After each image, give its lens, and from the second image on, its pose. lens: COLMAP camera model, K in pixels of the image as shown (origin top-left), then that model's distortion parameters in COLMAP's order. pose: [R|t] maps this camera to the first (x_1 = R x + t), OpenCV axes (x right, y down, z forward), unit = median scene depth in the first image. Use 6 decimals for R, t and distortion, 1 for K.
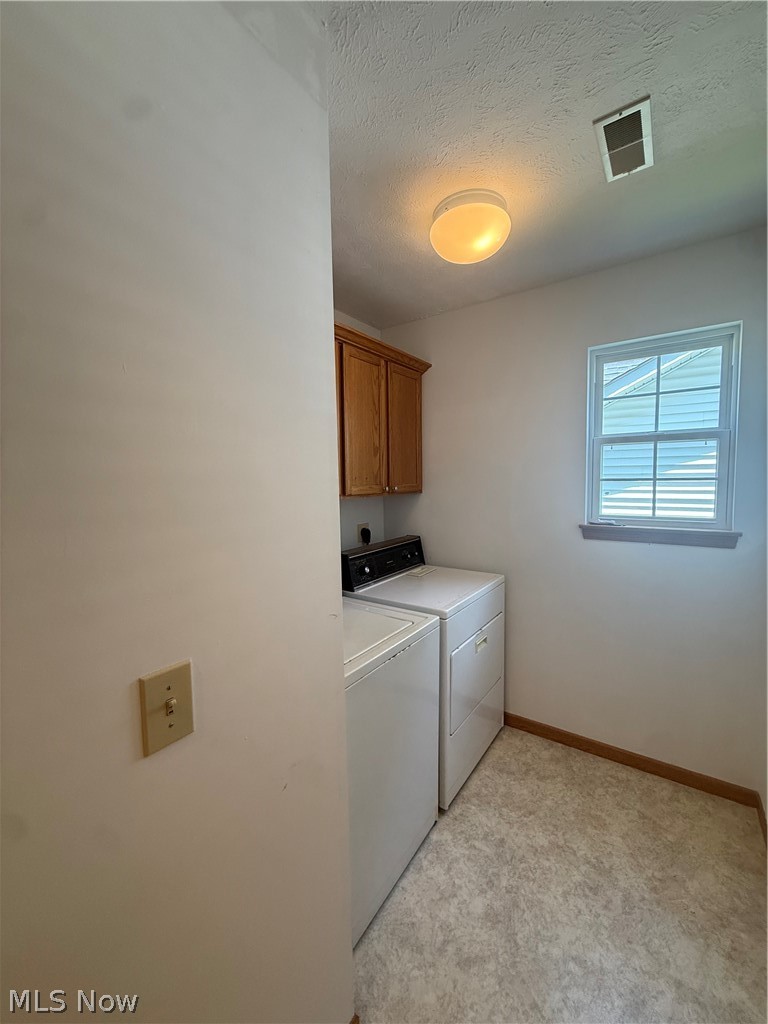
lens RADIAL K [[410.4, 0, 383.6], [0, 410.4, 505.3], [0, 0, 1]] dist [0.001150, -0.000212]
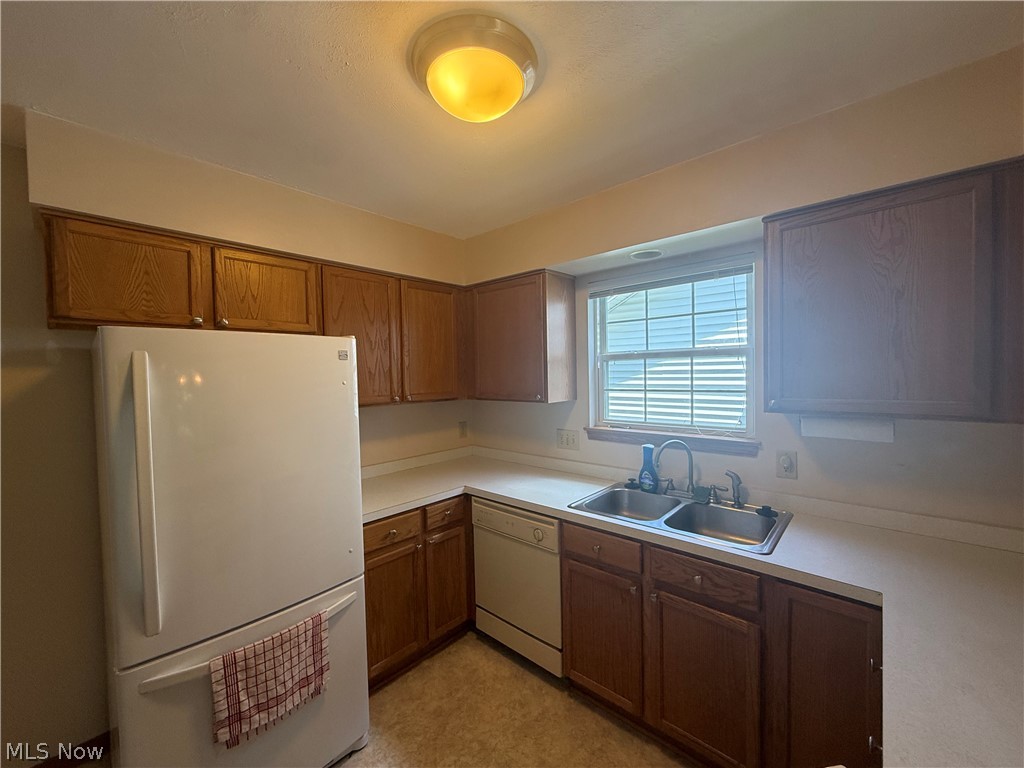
lens RADIAL K [[410.4, 0, 509.0], [0, 410.4, 383.5], [0, 0, 1]] dist [0.001150, -0.000212]
pose [[0.992125, 0.014281, -0.124435, 0.307292], [-0.022600, 0.997583, -0.065706, 0.004587], [0.123196, 0.068000, 0.990050, -0.178351]]
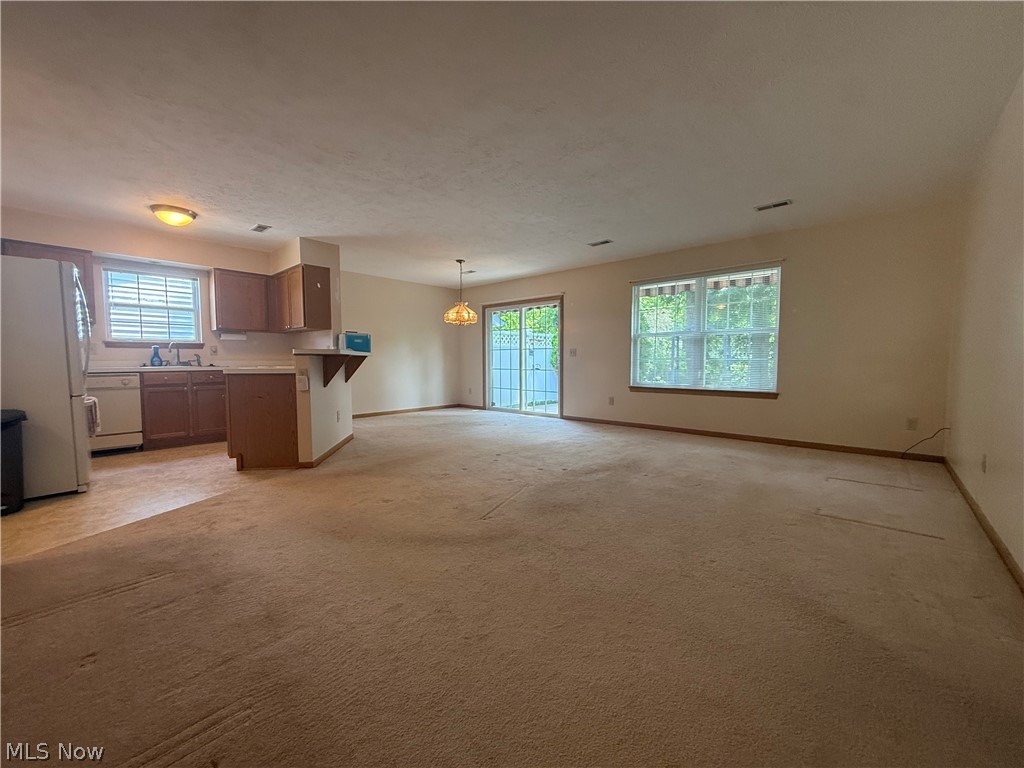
lens RADIAL K [[410.4, 0, 509.3], [0, 410.4, 384.3], [0, 0, 1]] dist [0.001150, -0.000212]
pose [[0.120344, -0.031934, 0.992219, -1.406734], [0.094095, 0.995350, 0.020622, 0.405877], [-0.988263, 0.090881, 0.122789, -1.263786]]
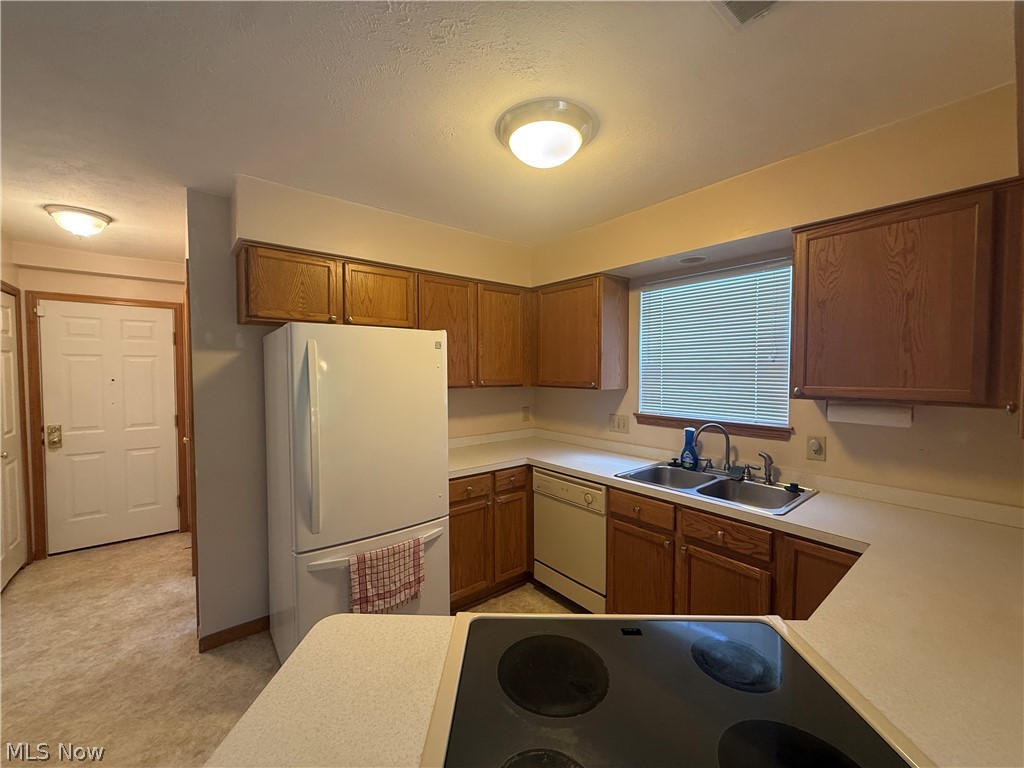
lens RADIAL K [[410.4, 0, 510.0], [0, 410.4, 382.7], [0, 0, 1]] dist [0.001150, -0.000212]
pose [[0.962446, 0.038758, -0.268691, 0.341737], [-0.054876, 0.997100, -0.052736, 0.040461], [0.265867, 0.065500, 0.961782, -0.355059]]
